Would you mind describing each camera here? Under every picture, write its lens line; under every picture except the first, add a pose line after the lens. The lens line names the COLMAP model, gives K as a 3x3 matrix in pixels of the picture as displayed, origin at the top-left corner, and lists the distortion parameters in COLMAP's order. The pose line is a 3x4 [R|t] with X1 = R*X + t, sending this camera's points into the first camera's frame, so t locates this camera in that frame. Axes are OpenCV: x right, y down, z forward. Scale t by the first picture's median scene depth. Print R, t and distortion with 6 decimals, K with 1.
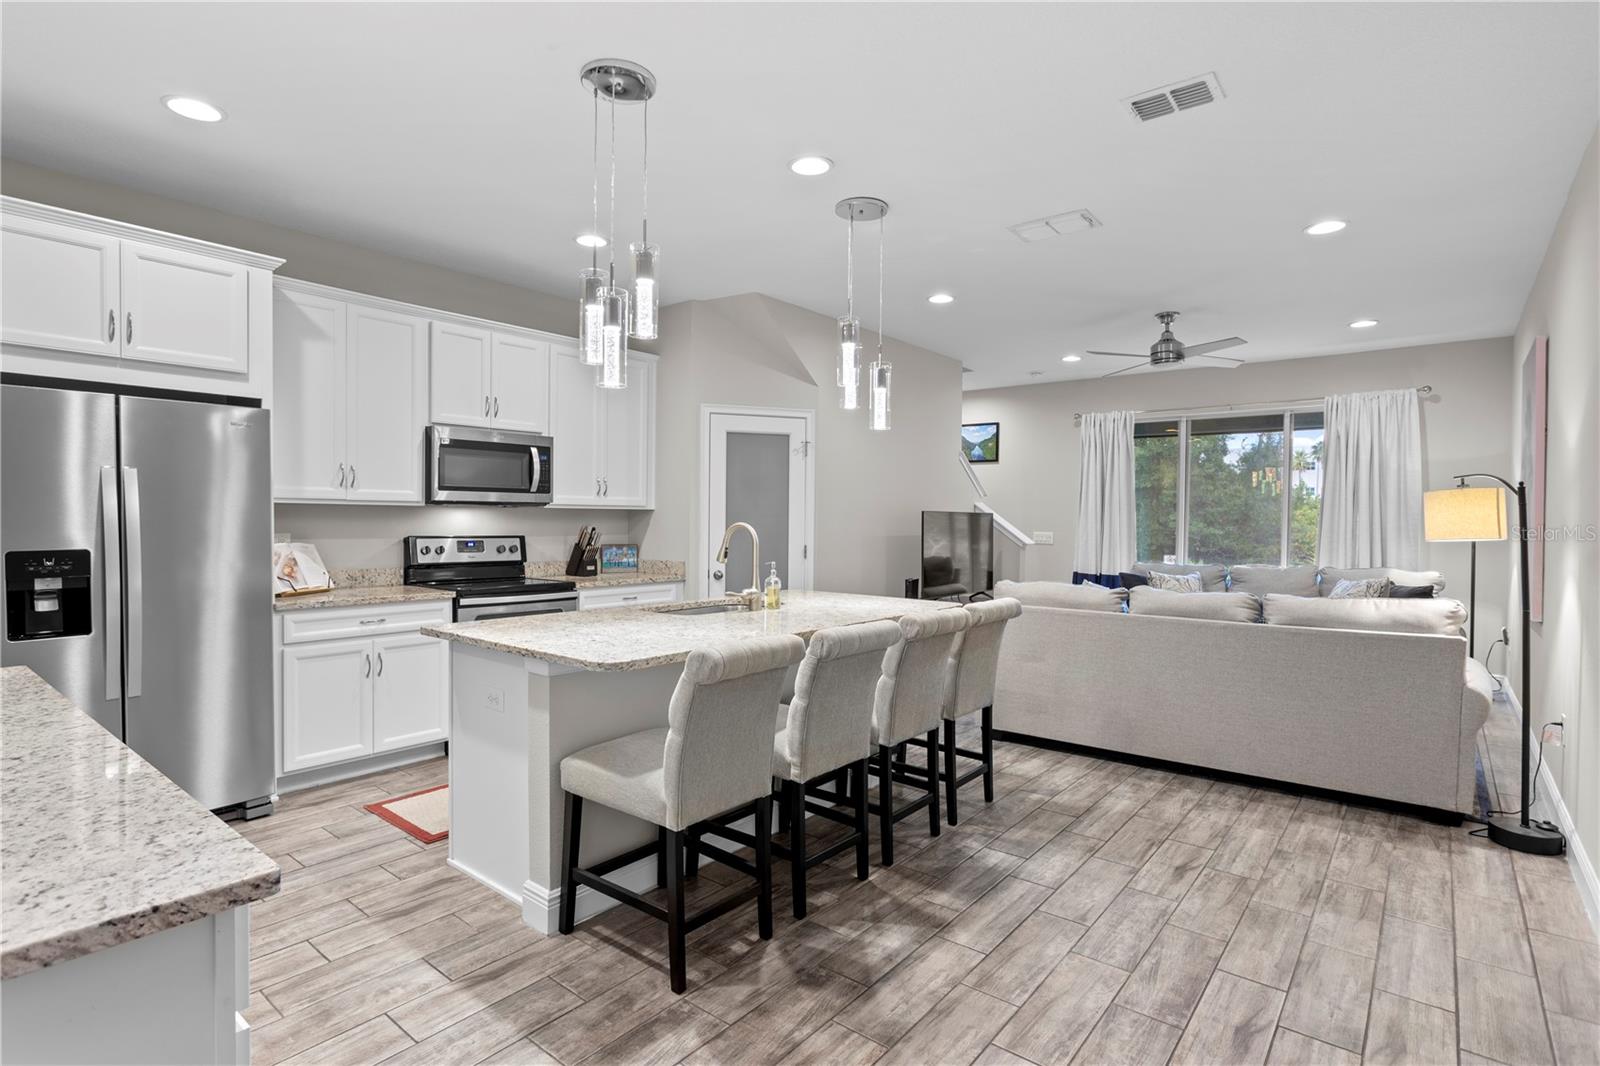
lens RADIAL K [[793.8, 0, 802.9], [0, 793.8, 529.5], [0, 0, 1]] dist [-0.006885, 0.000892]
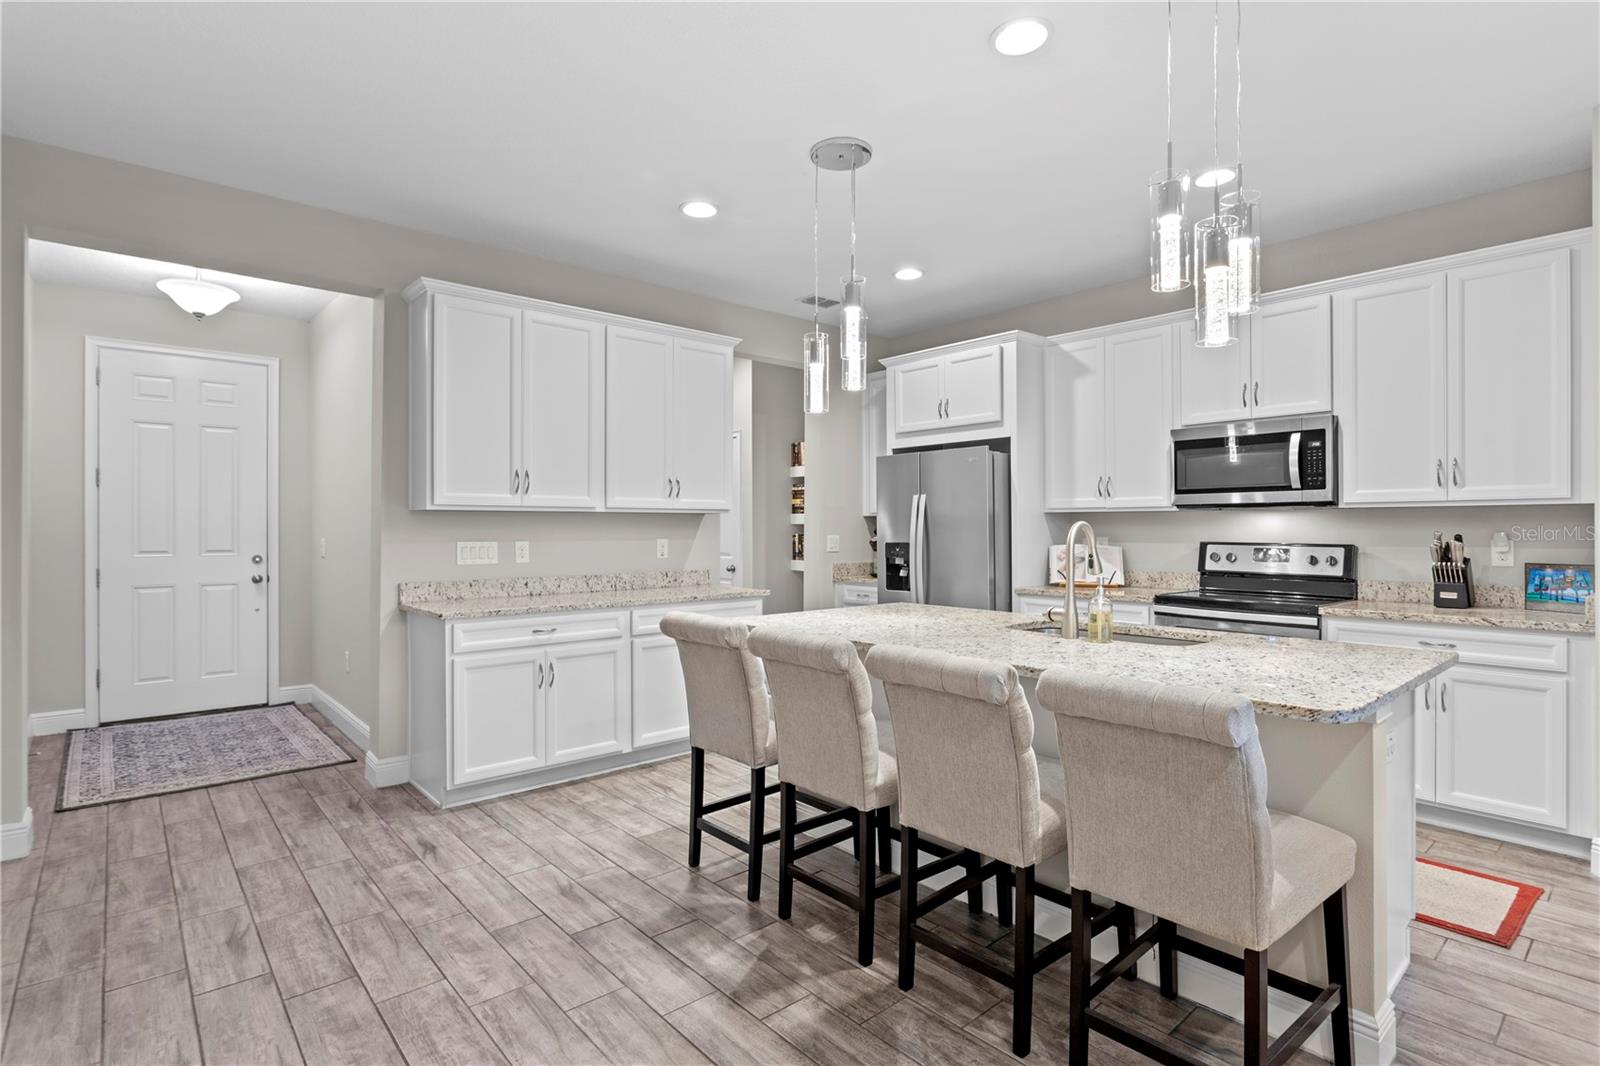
lens RADIAL K [[793.8, 0, 802.9], [0, 793.8, 529.5], [0, 0, 1]] dist [-0.006885, 0.000892]
pose [[-0.169960, -0.005620, -0.985435, 0.551572], [-0.014062, 0.999896, -0.003277, 0.003261], [0.985351, 0.013300, -0.170022, 0.670717]]
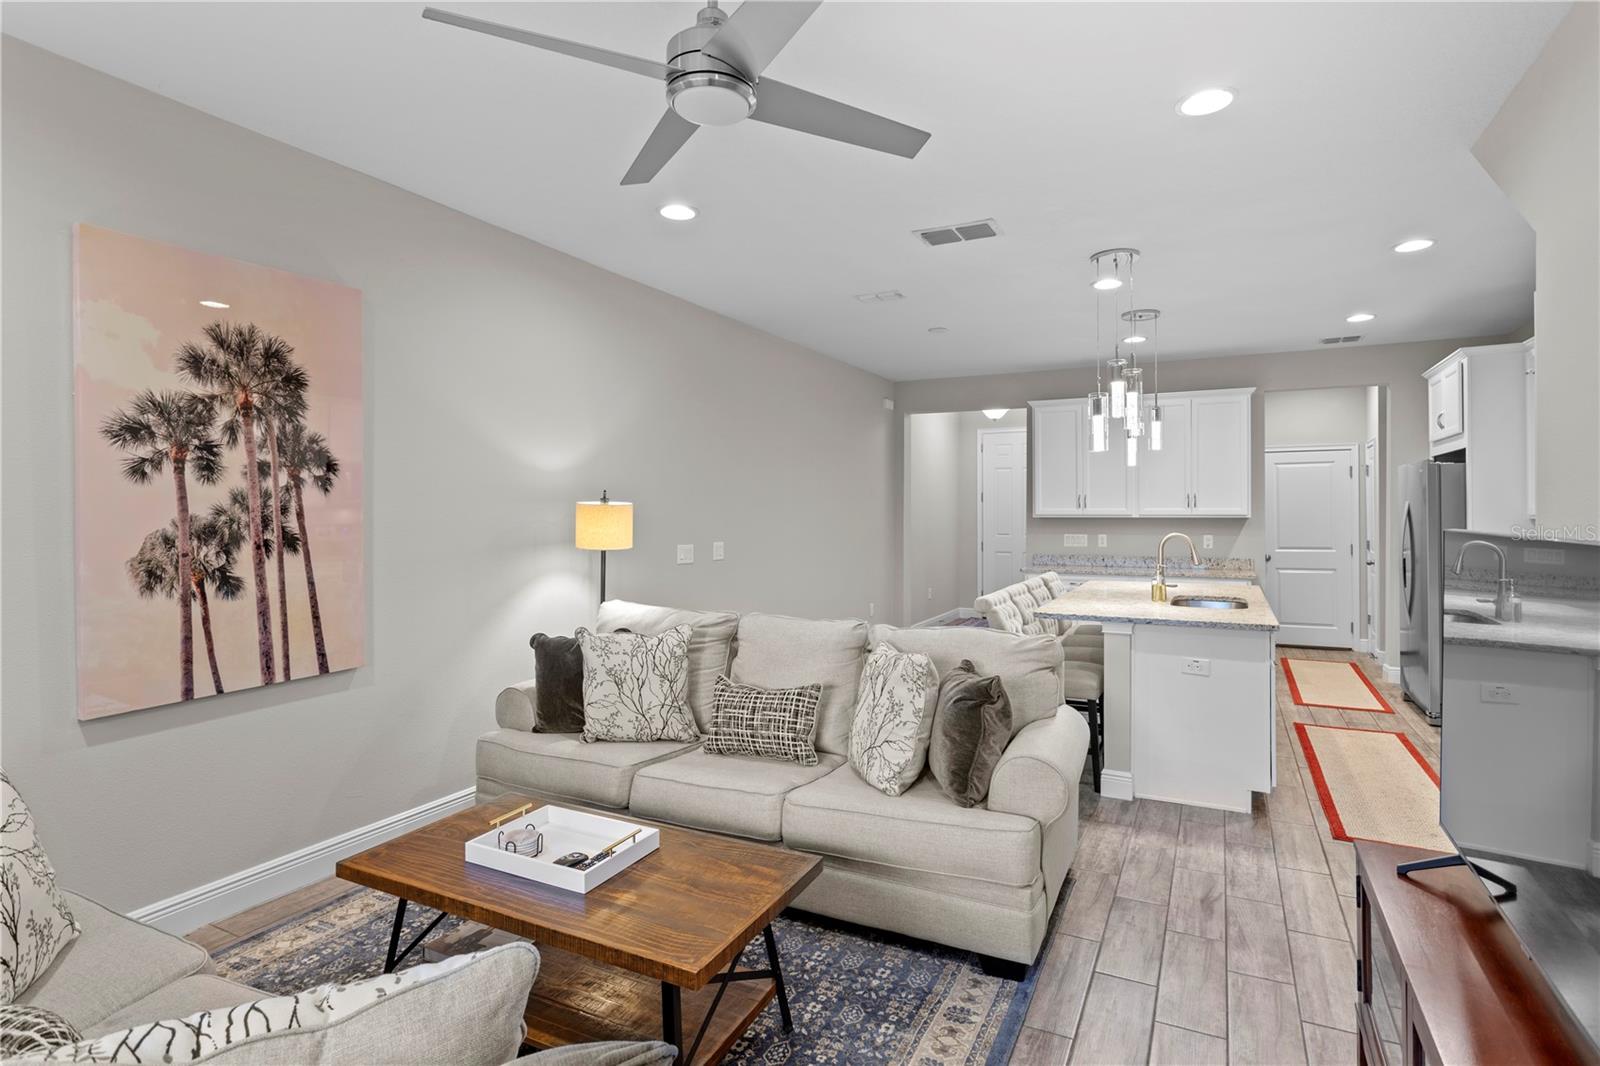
lens RADIAL K [[814.1, 0, 807.4], [0, 814.1, 510.4], [0, 0, 1]] dist [-0.002157, 0.000918]
pose [[-0.978668, -0.006357, -0.205349, 0.603347], [-0.008706, 0.999907, 0.010538, -0.041428], [0.205263, 0.012101, -0.978632, 1.675769]]
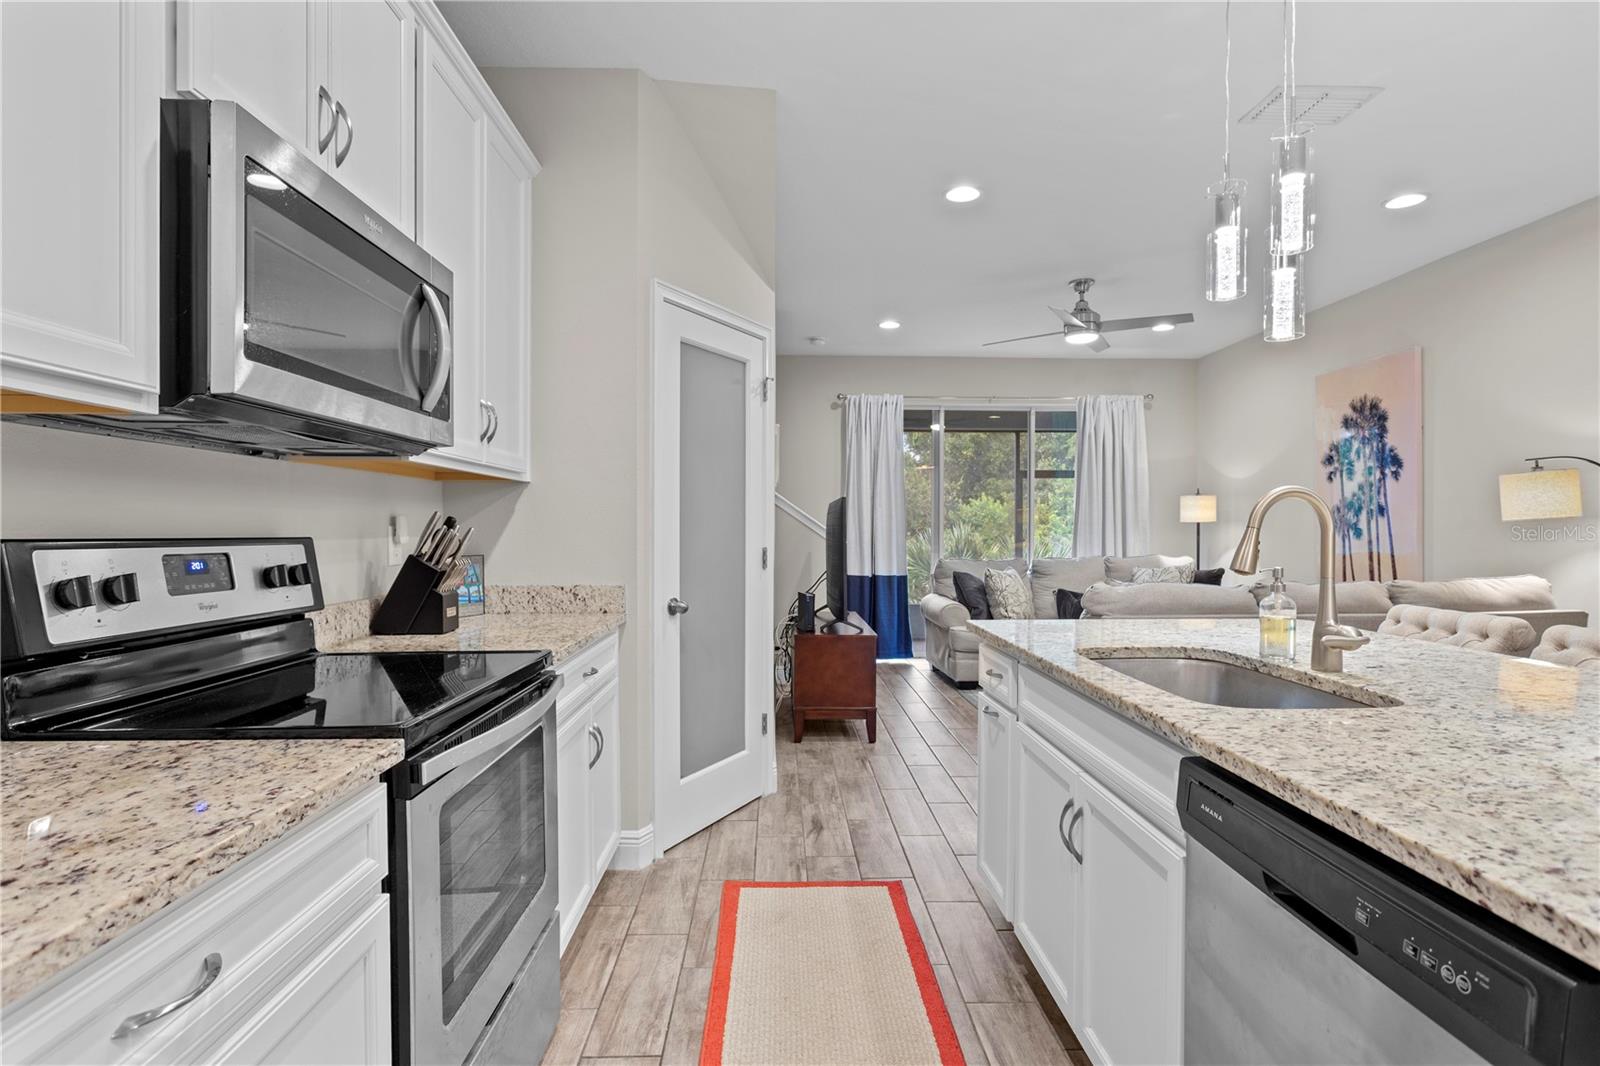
lens RADIAL K [[793.8, 0, 802.9], [0, 793.8, 529.5], [0, 0, 1]] dist [-0.006885, 0.000892]
pose [[0.757601, -0.011221, 0.652621, -0.462431], [0.016482, 0.999862, -0.001942, 0.009622], [-0.652509, 0.012228, 0.757682, 0.644141]]
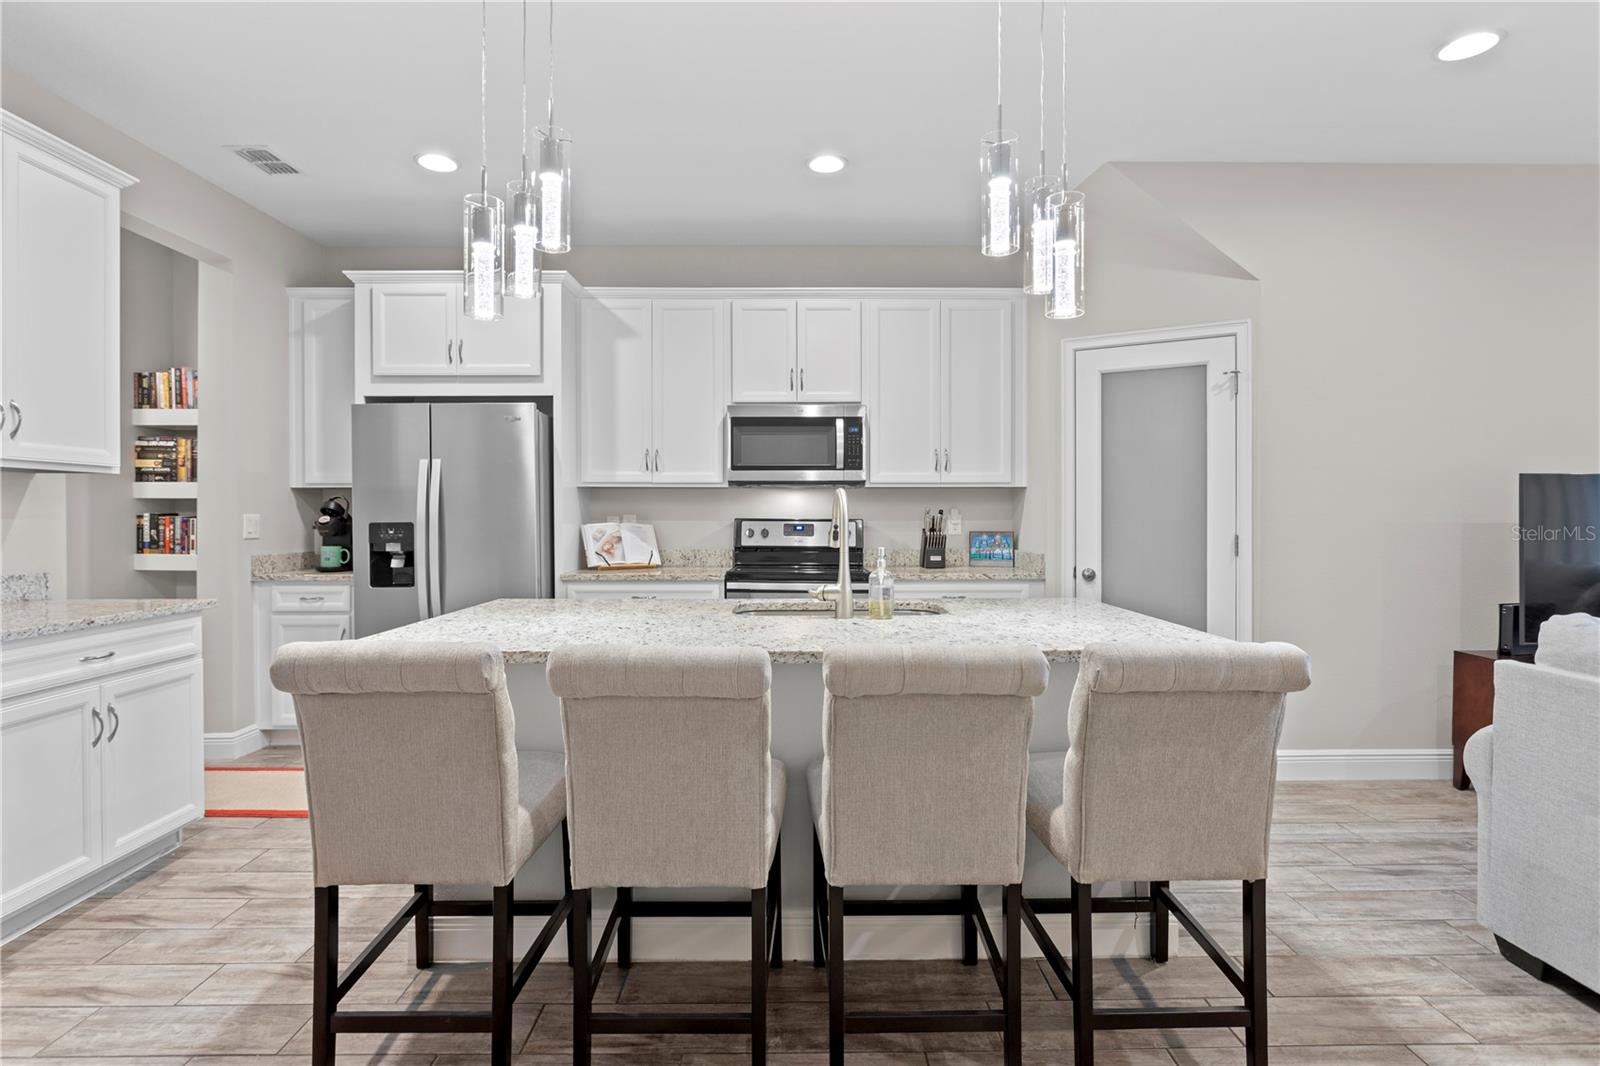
lens RADIAL K [[798.1, 0, 799.5], [0, 798.1, 515.0], [0, 0, 1]] dist [-0.005006, 0.000792]
pose [[0.634102, -0.008058, -0.773207, 0.337124], [-0.005549, 0.999873, -0.014971, 0.018484], [0.773230, 0.013784, 0.633976, 0.412496]]
